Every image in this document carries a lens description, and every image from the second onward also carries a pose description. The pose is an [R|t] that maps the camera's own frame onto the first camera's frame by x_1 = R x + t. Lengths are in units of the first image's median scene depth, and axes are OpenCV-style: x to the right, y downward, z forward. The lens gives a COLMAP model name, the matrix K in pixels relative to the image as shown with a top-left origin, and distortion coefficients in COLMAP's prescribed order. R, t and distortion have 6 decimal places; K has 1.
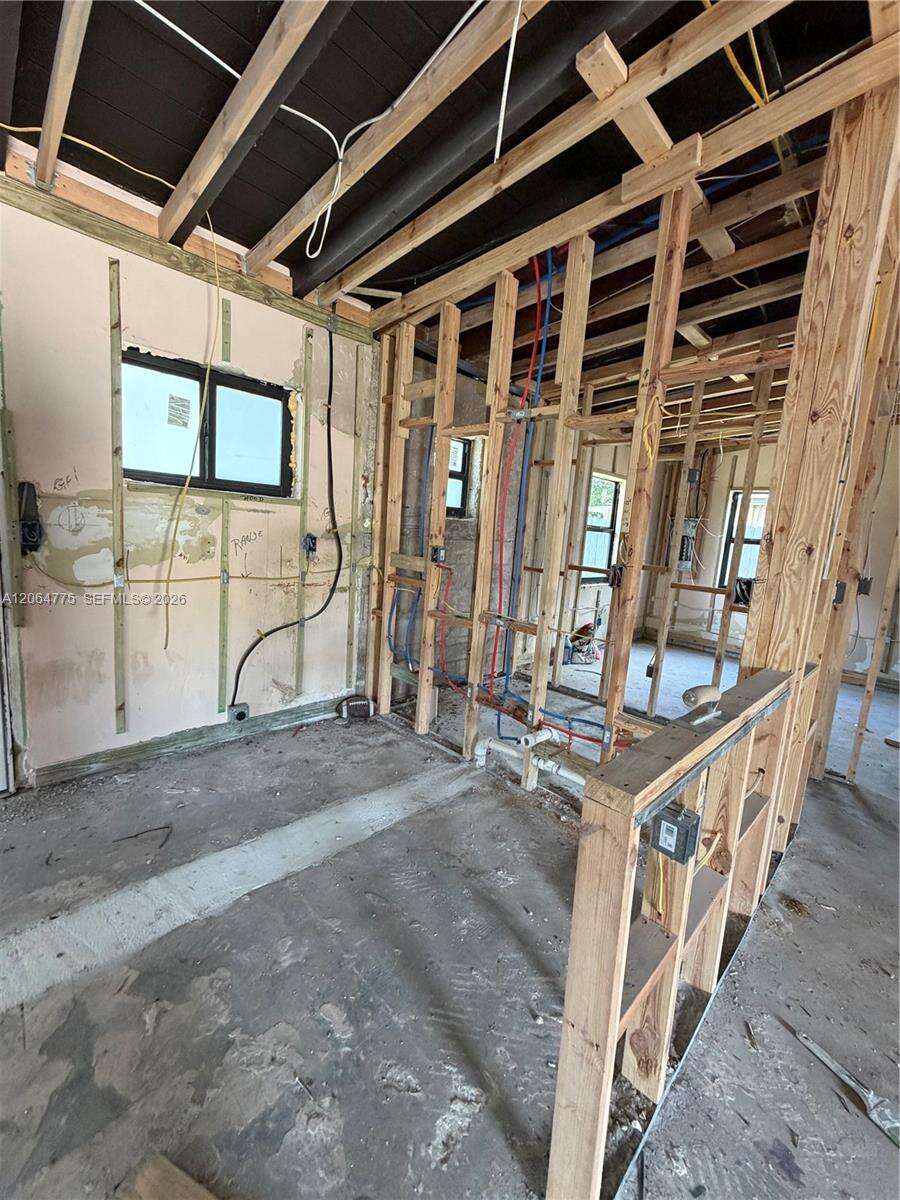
lens RADIAL K [[481.0, 0, 449.5], [0, 481.0, 594.1], [0, 0, 1]] dist [-0.000227, 0.000560]
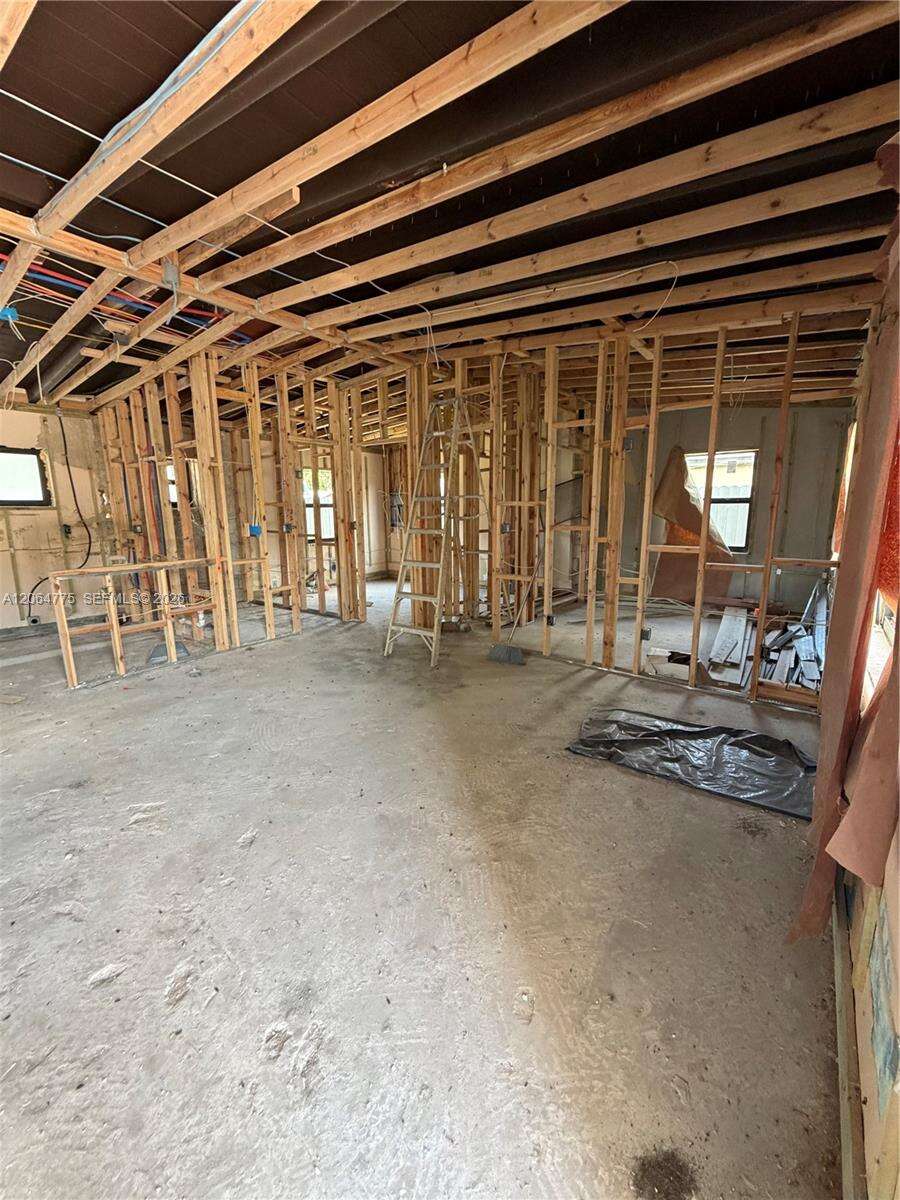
lens RADIAL K [[481.0, 0, 449.5], [0, 481.0, 594.1], [0, 0, 1]] dist [-0.000227, 0.000560]
pose [[0.986753, -0.107539, 0.121462, 1.392104], [0.102599, 0.993647, 0.046241, 0.317075], [-0.125663, -0.033166, 0.991518, -1.582367]]
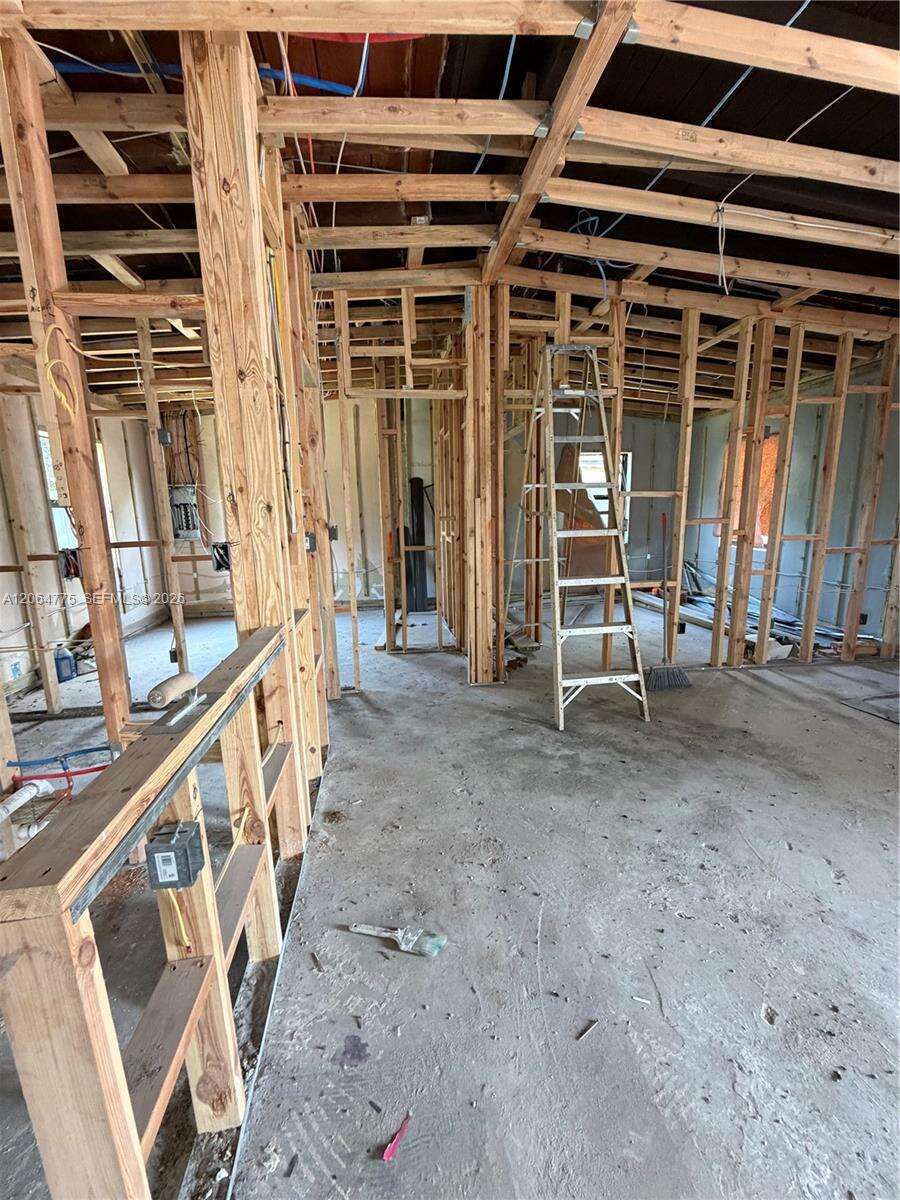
lens RADIAL K [[481.0, 0, 449.5], [0, 481.0, 594.1], [0, 0, 1]] dist [-0.000227, 0.000560]
pose [[0.600112, -0.228066, 0.766714, 0.111693], [0.176426, 0.972627, 0.151227, 0.001950], [-0.780217, 0.044516, 0.623923, 0.039080]]
